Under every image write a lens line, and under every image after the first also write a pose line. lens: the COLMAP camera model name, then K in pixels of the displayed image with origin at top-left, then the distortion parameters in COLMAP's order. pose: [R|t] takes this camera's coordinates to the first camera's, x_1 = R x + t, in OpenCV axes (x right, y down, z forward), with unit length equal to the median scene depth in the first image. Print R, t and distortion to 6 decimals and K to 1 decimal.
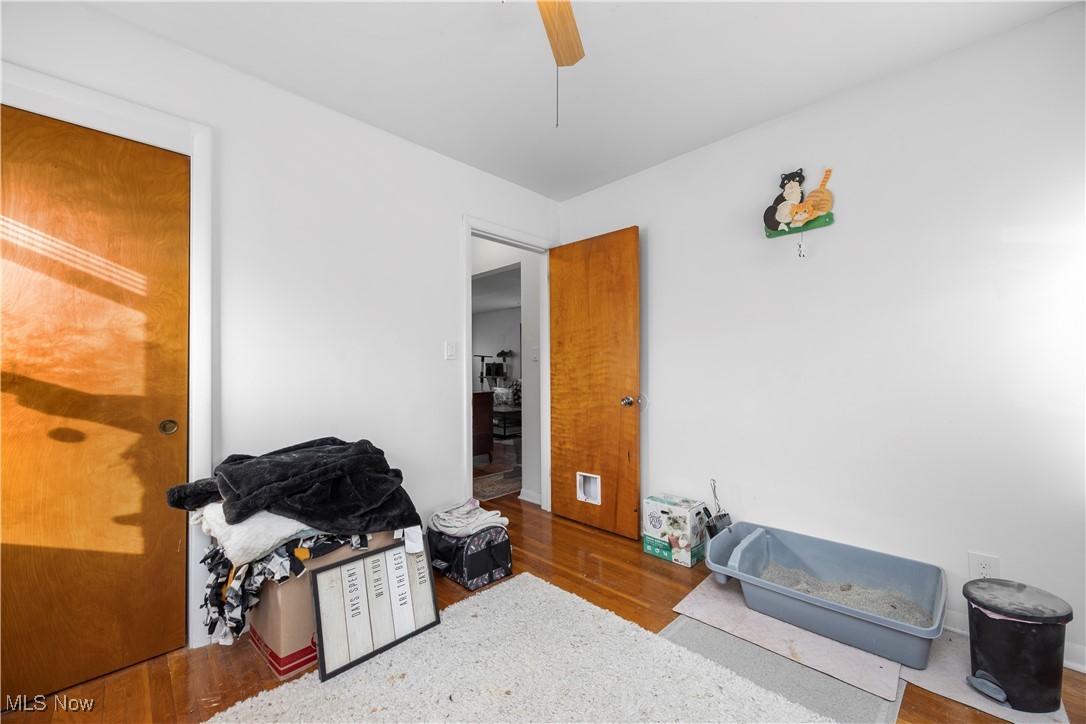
lens RADIAL K [[433.5, 0, 532.7], [0, 433.5, 369.7], [0, 0, 1]] dist [0.001176, 0.000195]
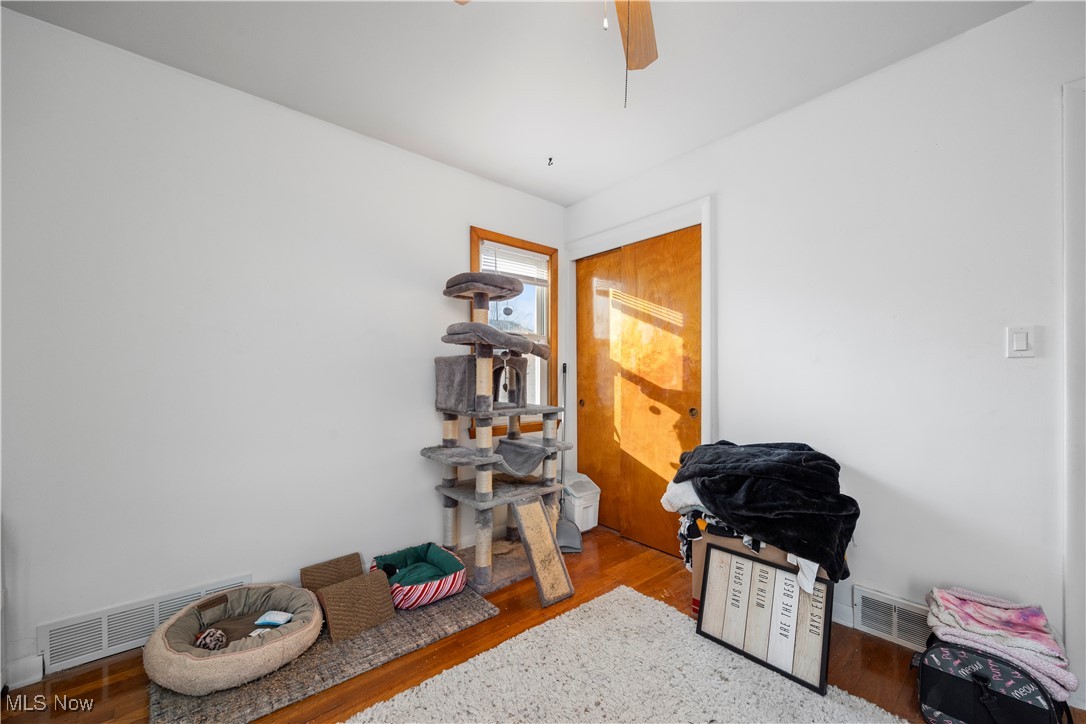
lens RADIAL K [[433.5, 0, 532.7], [0, 433.5, 369.7], [0, 0, 1]] dist [0.001176, 0.000195]
pose [[-0.117561, 0.000369, -0.993066, 0.706693], [0.011108, 0.999938, -0.000944, -0.019986], [0.993004, -0.011142, -0.117558, 0.632266]]
